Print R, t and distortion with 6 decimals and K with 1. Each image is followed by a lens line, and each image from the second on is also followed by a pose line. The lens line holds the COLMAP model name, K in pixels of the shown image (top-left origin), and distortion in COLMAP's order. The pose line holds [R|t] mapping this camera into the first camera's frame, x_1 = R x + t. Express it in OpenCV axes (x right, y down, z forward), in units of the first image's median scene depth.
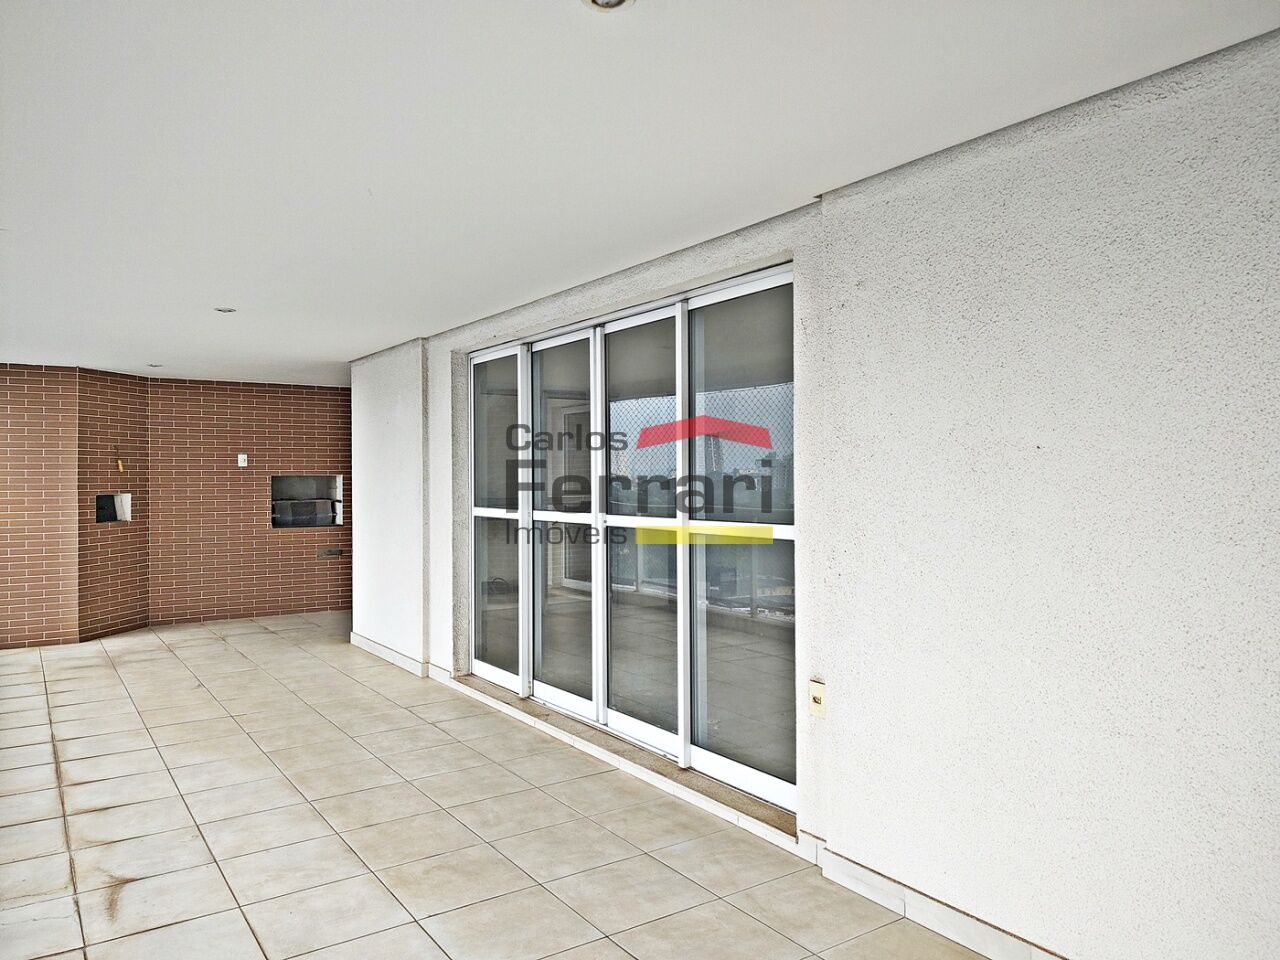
lens RADIAL K [[909.3, 0, 640.0], [0, 909.3, 480.0], [0, 0, 1]] dist [0.044212, -0.028379]
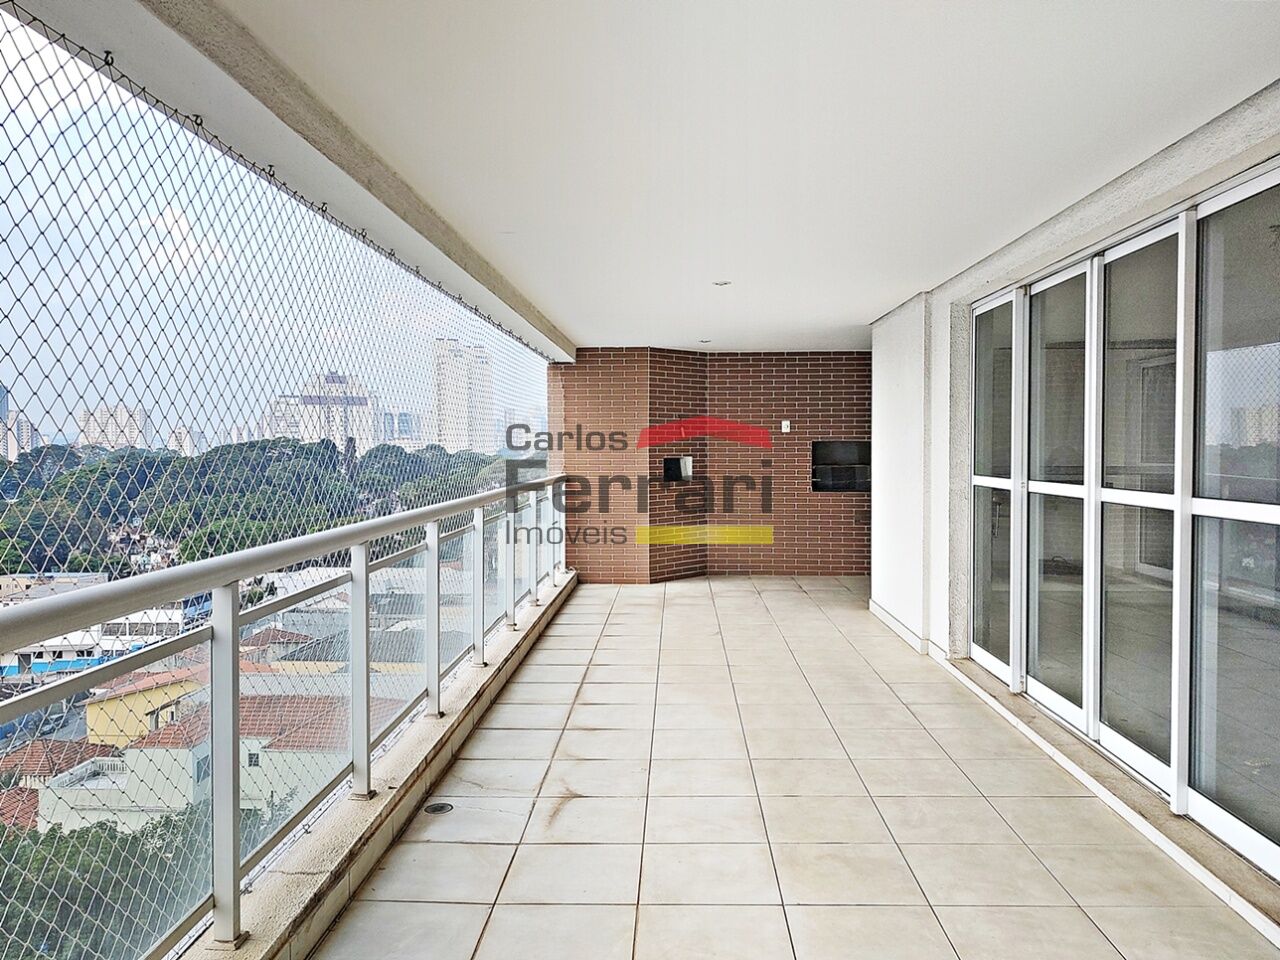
lens RADIAL K [[923.8, 0, 661.0], [0, 923.8, 486.9], [0, 0, 1]] dist [0.047165, -0.050103]
pose [[0.818977, 0.027778, -0.573153, 0.116850], [-0.002102, 0.998966, 0.045412, 0.000186], [0.573822, -0.035987, 0.818189, 0.087937]]
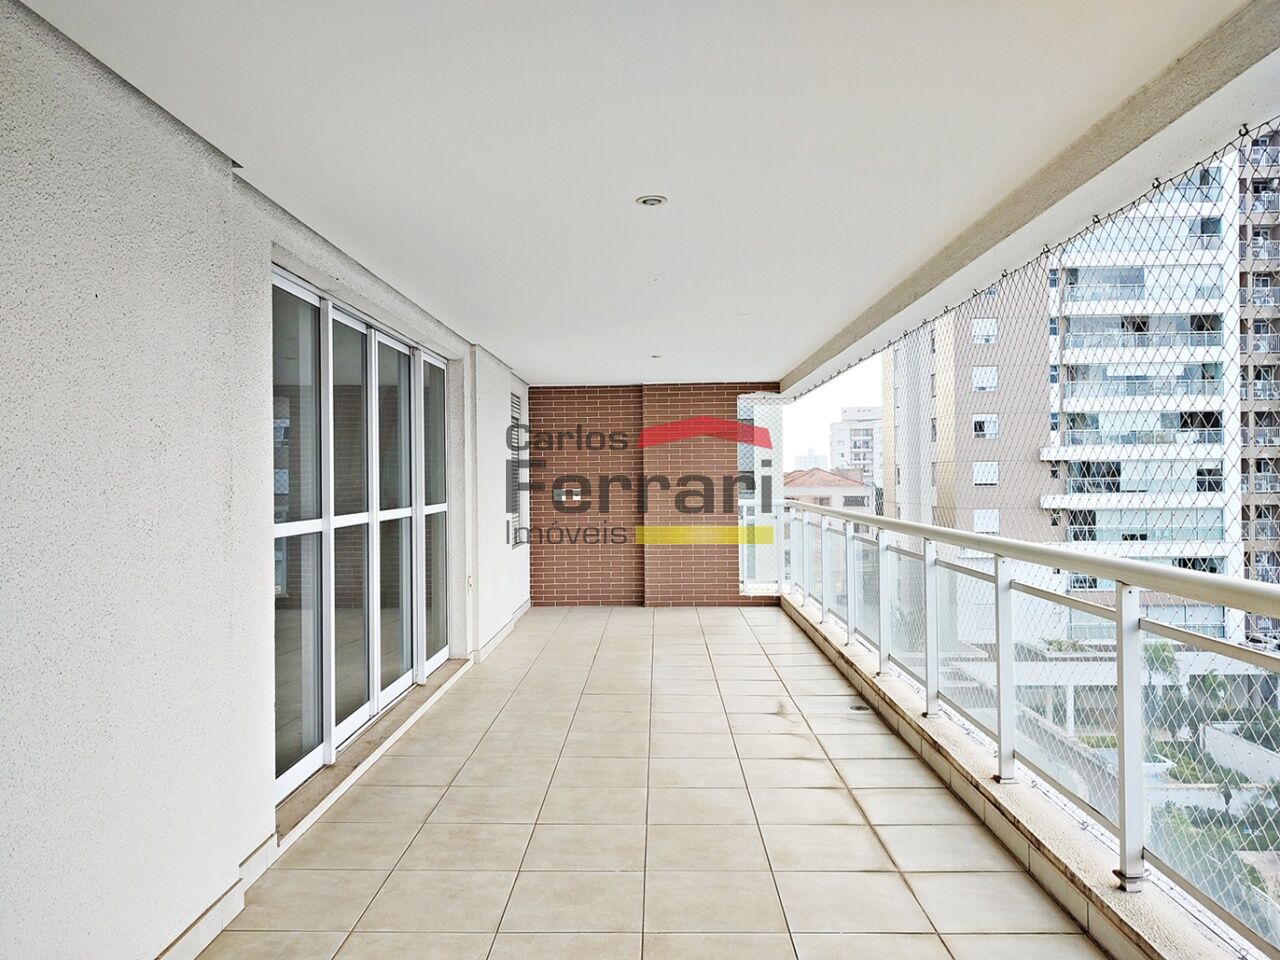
lens RADIAL K [[909.3, 0, 640.0], [0, 909.3, 480.0], [0, 0, 1]] dist [0.044212, -0.028379]
pose [[-0.818509, 0.009362, 0.574417, -0.879038], [0.012188, 0.999925, 0.001070, 0.004746], [-0.574364, 0.007877, -0.818562, 1.666059]]
